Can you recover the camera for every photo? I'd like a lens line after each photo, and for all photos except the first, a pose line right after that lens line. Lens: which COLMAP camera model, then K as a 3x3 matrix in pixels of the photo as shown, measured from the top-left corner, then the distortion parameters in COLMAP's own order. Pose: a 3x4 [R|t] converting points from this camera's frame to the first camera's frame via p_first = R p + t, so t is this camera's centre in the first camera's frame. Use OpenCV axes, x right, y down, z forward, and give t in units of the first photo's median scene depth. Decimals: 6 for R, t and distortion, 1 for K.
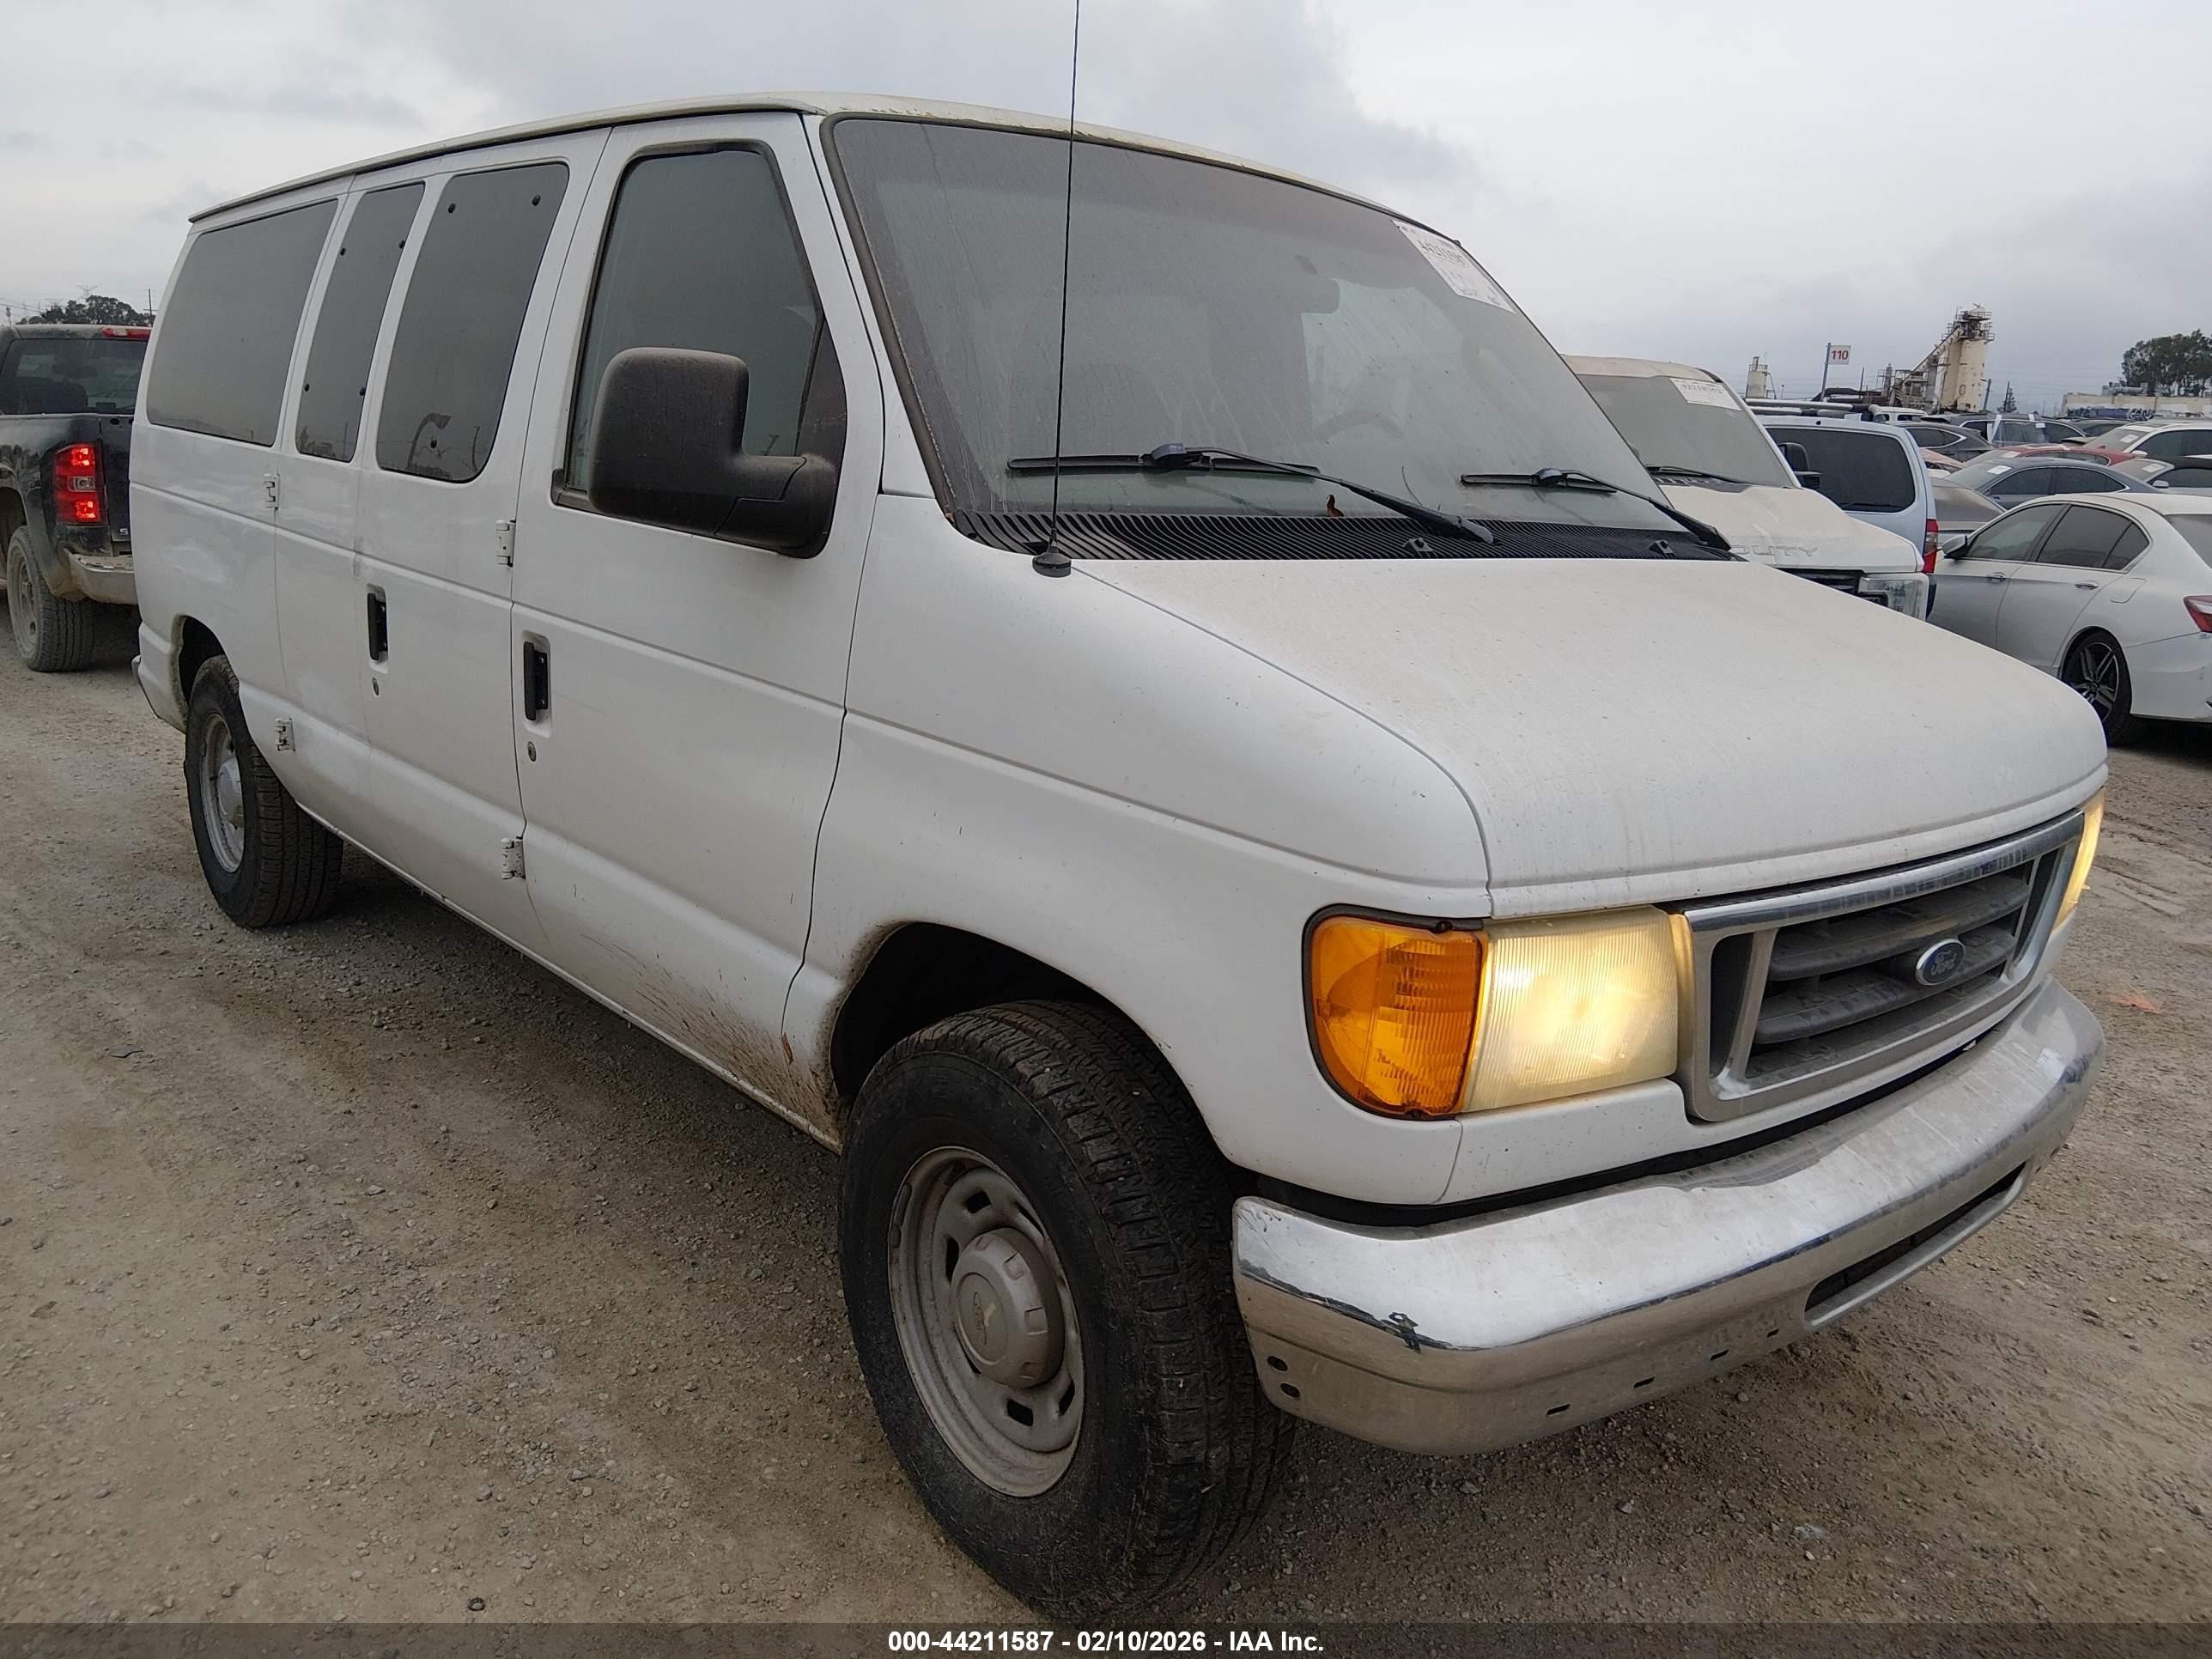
lens RADIAL K [[1759.9, 0, 1104.2], [0, 1759.9, 796.8], [0, 0, 1]] dist [0.008114, -0.002663]
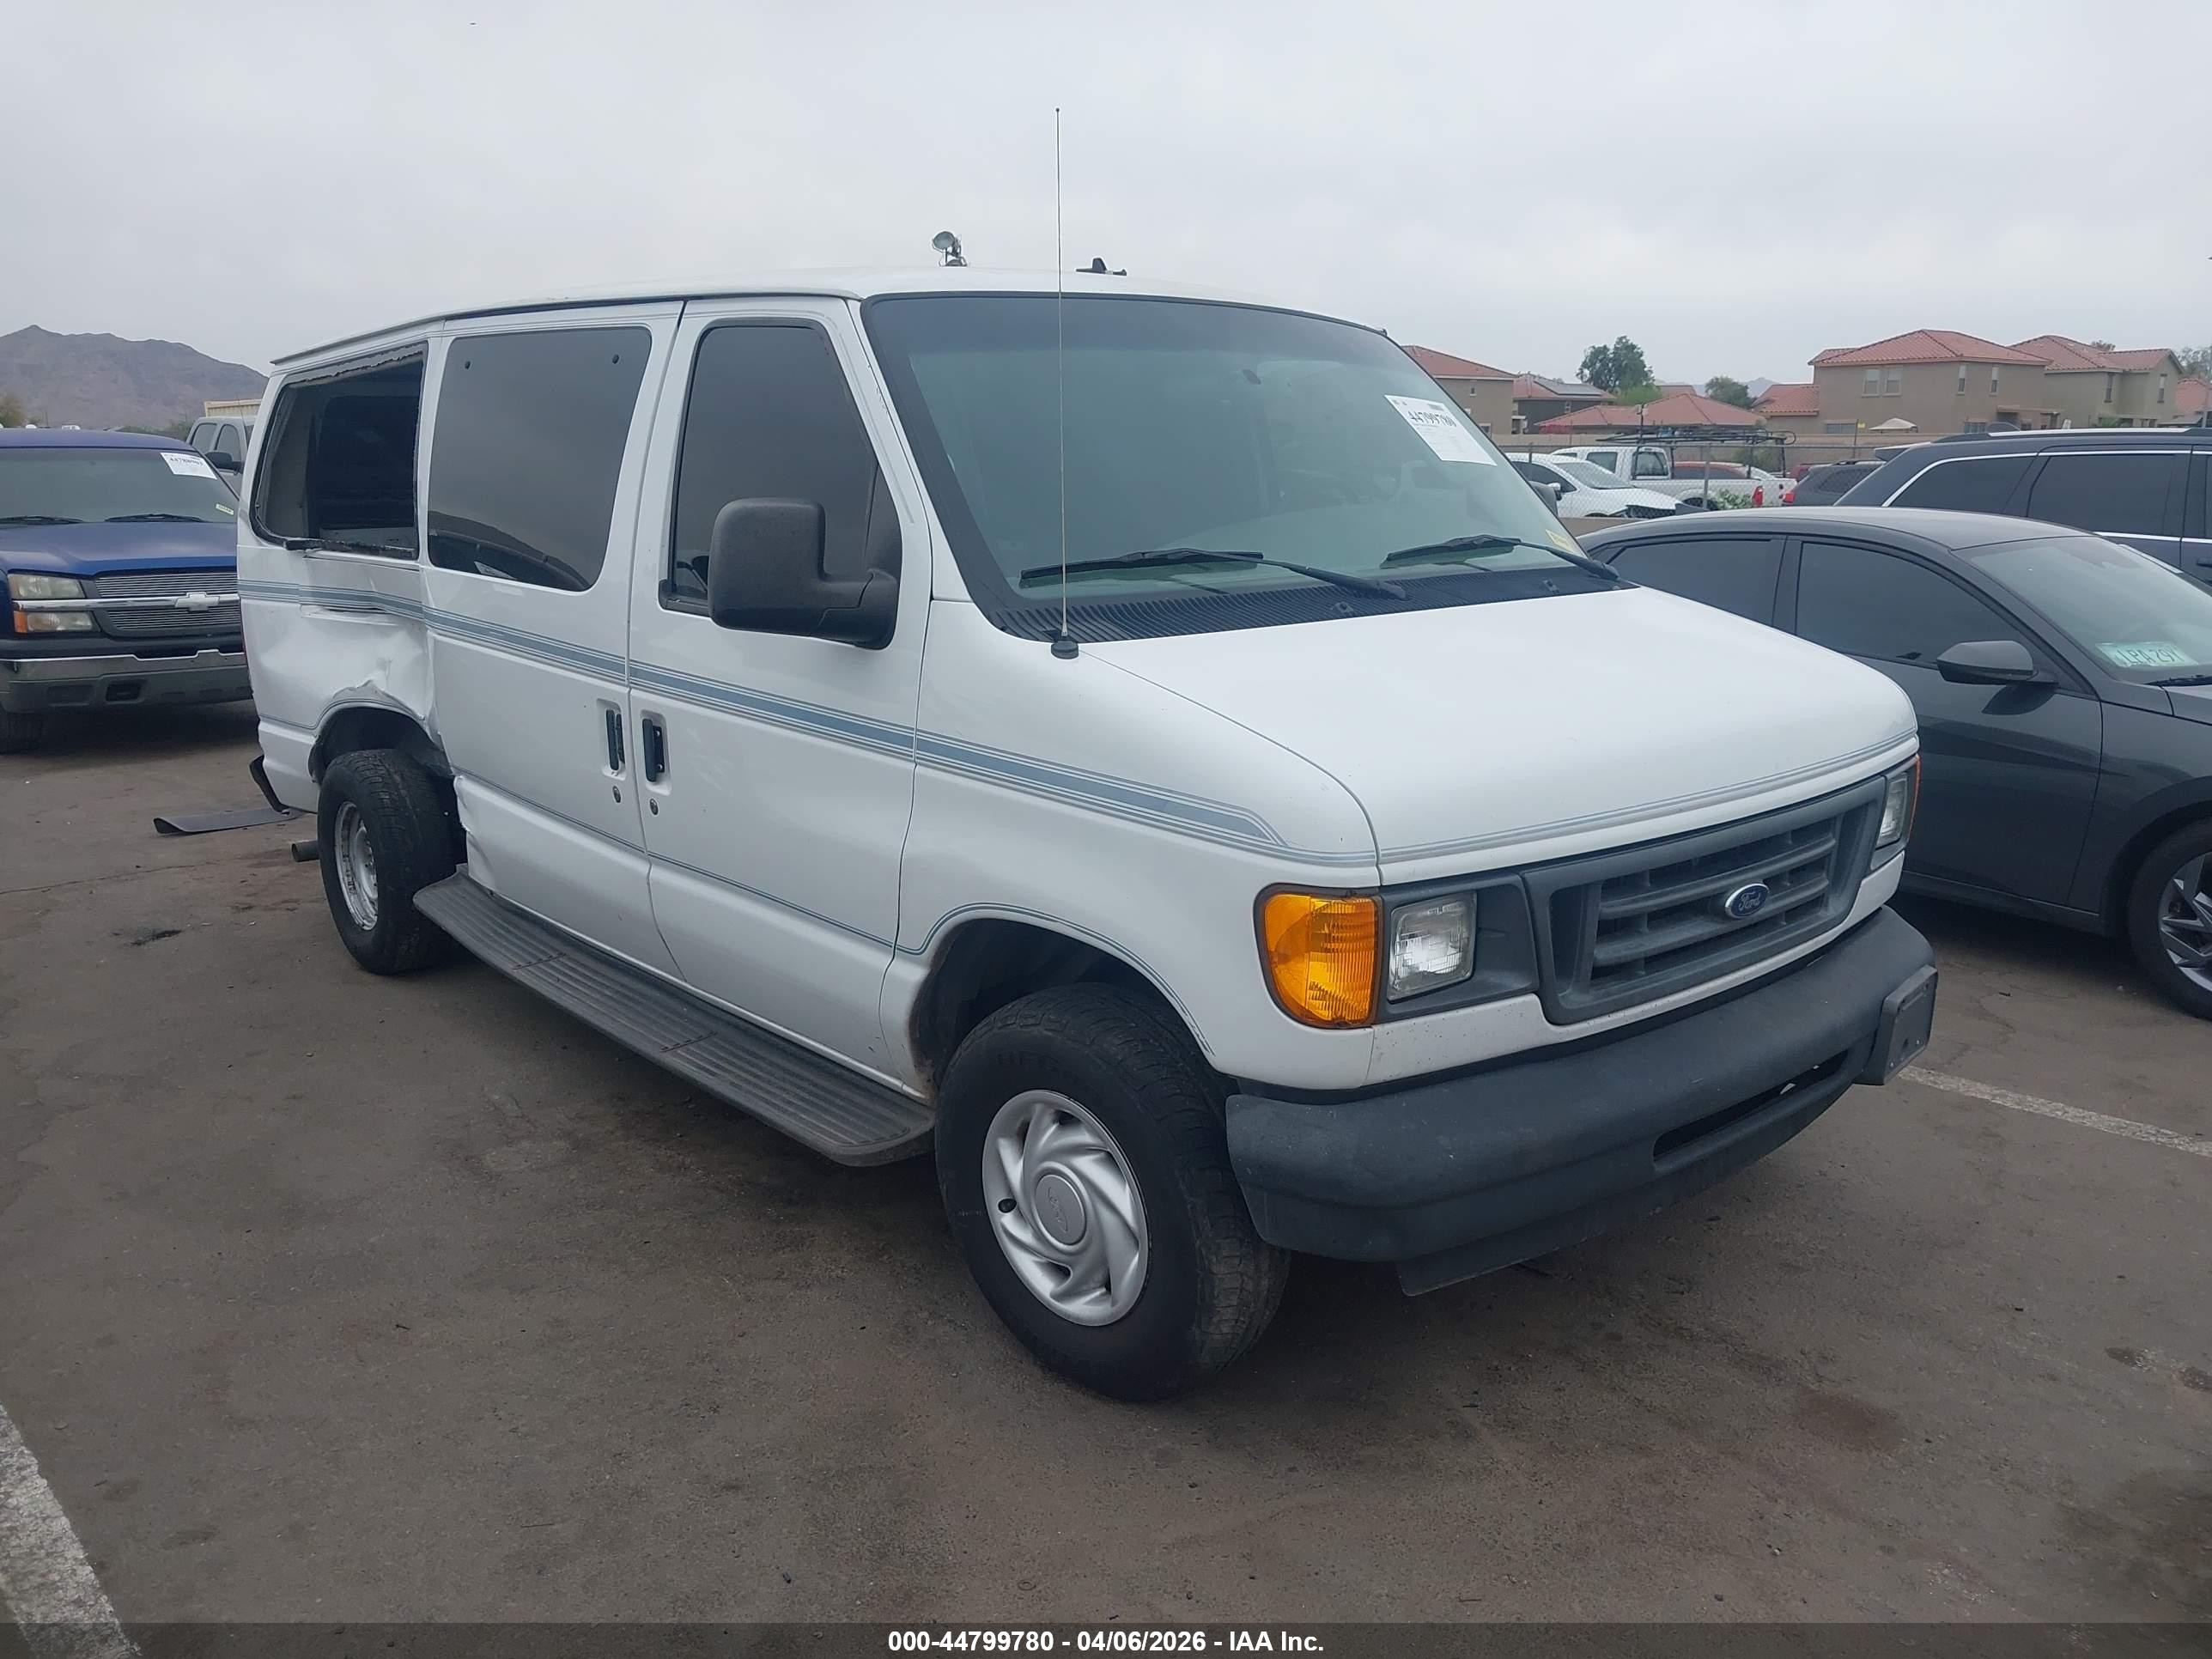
lens RADIAL K [[1759.9, 0, 1122.2], [0, 1759.9, 825.7], [0, 0, 1]] dist [0.008114, -0.002663]
pose [[0.997993, -0.063234, -0.003454, 0.010205], [0.063265, 0.997946, 0.010067, -0.005527], [0.002810, -0.010265, 0.999943, -0.325589]]
